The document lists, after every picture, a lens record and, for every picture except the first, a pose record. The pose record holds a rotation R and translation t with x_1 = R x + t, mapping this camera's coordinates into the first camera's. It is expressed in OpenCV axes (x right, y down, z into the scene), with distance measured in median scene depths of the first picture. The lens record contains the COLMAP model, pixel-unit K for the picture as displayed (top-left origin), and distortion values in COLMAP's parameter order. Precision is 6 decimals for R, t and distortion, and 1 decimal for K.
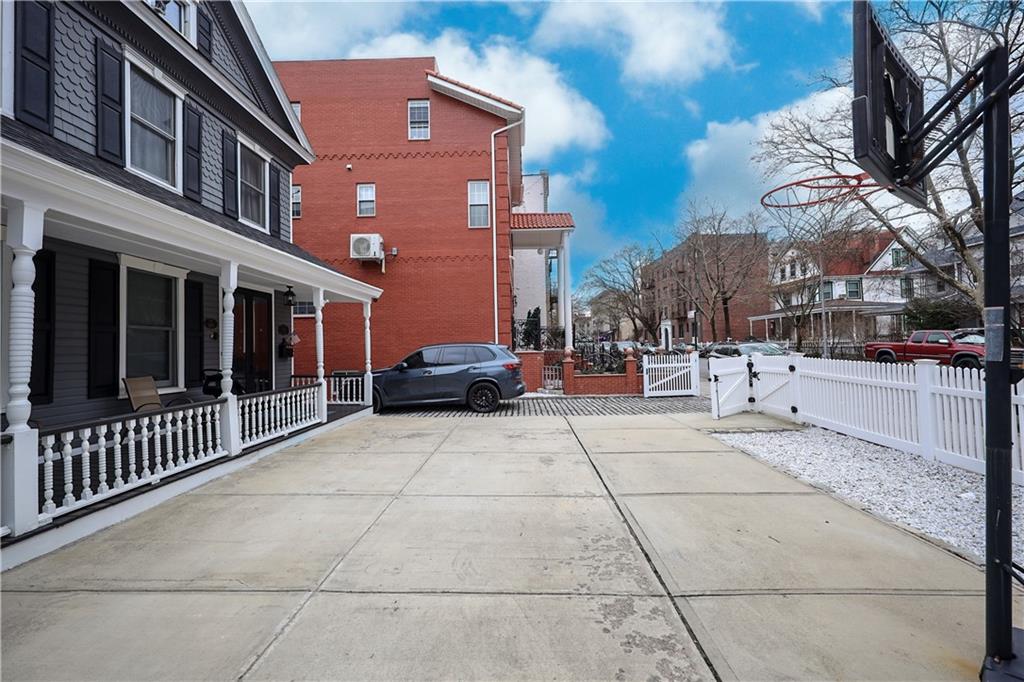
lens RADIAL K [[411.0, 0, 512.0], [0, 411.0, 341.0], [0, 0, 1]] dist [0.000207, -0.000036]
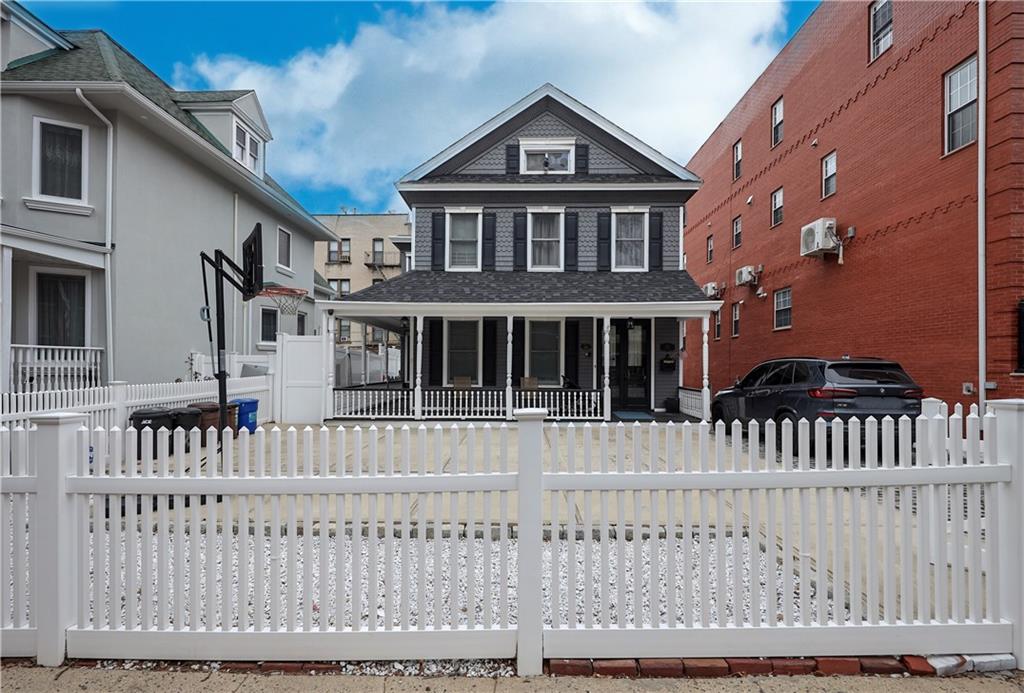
lens RADIAL K [[500.8, 0, 514.8], [0, 500.8, 364.3], [0, 0, 1]] dist [0.000758, 0.000118]
pose [[0.008062, 0.008131, -0.999934, 1.363762], [0.014226, 0.999865, 0.008246, 0.005675], [0.999866, -0.014292, 0.007945, 0.869013]]
